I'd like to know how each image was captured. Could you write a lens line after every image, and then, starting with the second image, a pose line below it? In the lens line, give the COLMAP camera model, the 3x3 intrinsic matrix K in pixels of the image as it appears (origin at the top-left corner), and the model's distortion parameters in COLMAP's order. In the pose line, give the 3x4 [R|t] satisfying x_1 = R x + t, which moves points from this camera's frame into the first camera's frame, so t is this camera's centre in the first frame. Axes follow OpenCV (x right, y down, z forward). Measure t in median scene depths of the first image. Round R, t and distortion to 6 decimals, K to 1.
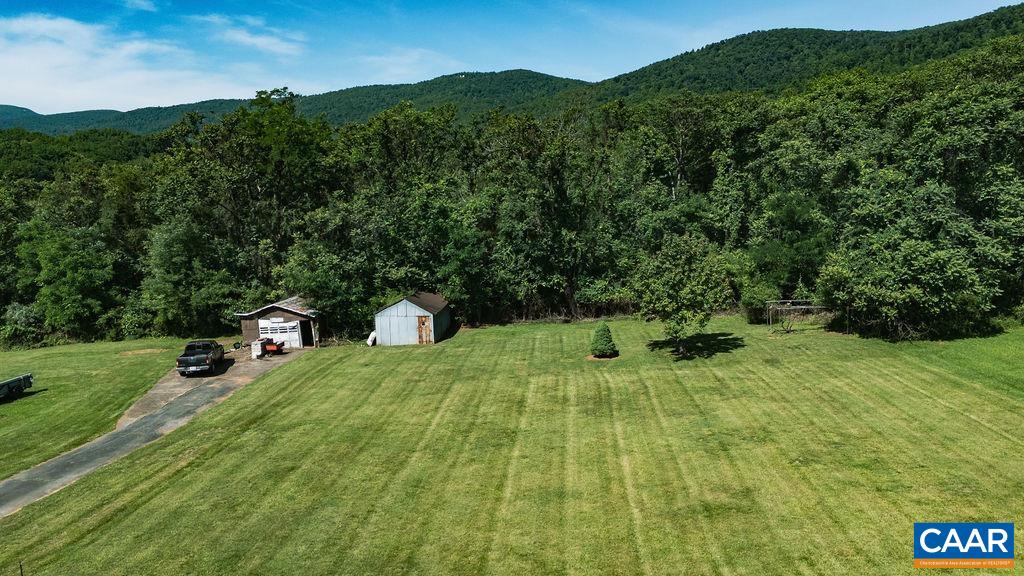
lens RADIAL K [[750.6, 0, 508.7], [0, 750.6, 289.3], [0, 0, 1]] dist [0.086700, -0.085216]
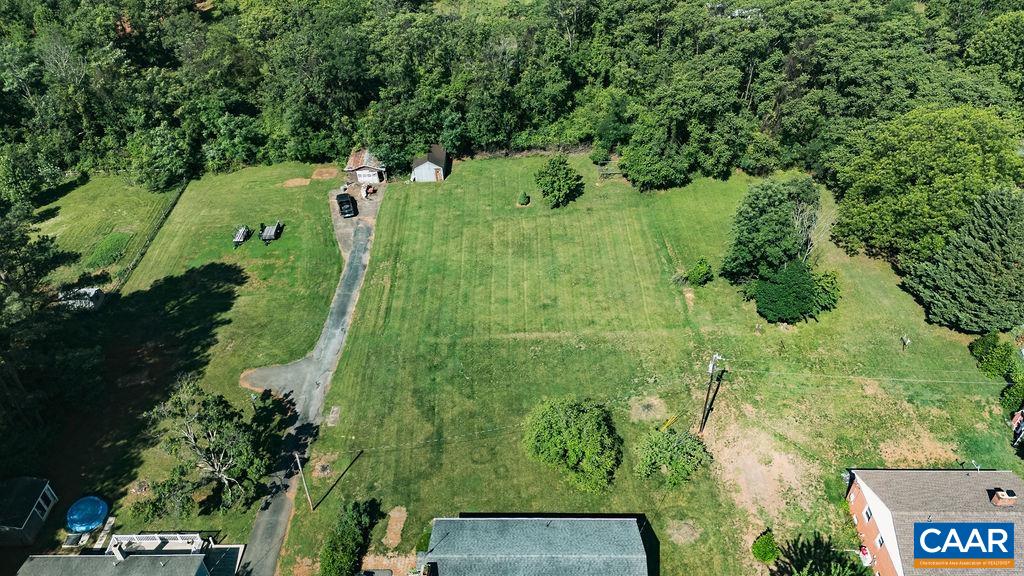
lens RADIAL K [[750.6, 0, 509.1], [0, 750.6, 285.7], [0, 0, 1]] dist [0.086700, -0.085216]
pose [[0.996438, -0.052061, 0.066345, -0.071211], [0.009319, 0.849861, 0.526924, -0.766919], [-0.083816, -0.524429, 0.847319, -0.922049]]
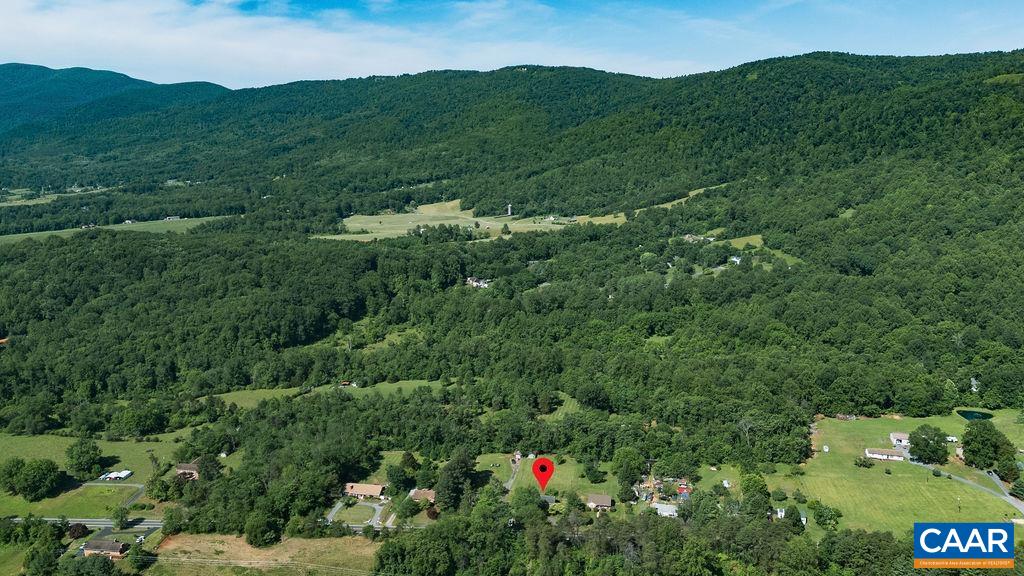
lens RADIAL K [[750.6, 0, 507.0], [0, 750.6, 288.7], [0, 0, 1]] dist [0.086700, -0.085216]
pose [[0.996928, 0.020378, -0.075621, 0.205879], [-0.014806, 0.997183, 0.073532, -2.623820], [0.076906, -0.072186, 0.994422, -7.885276]]
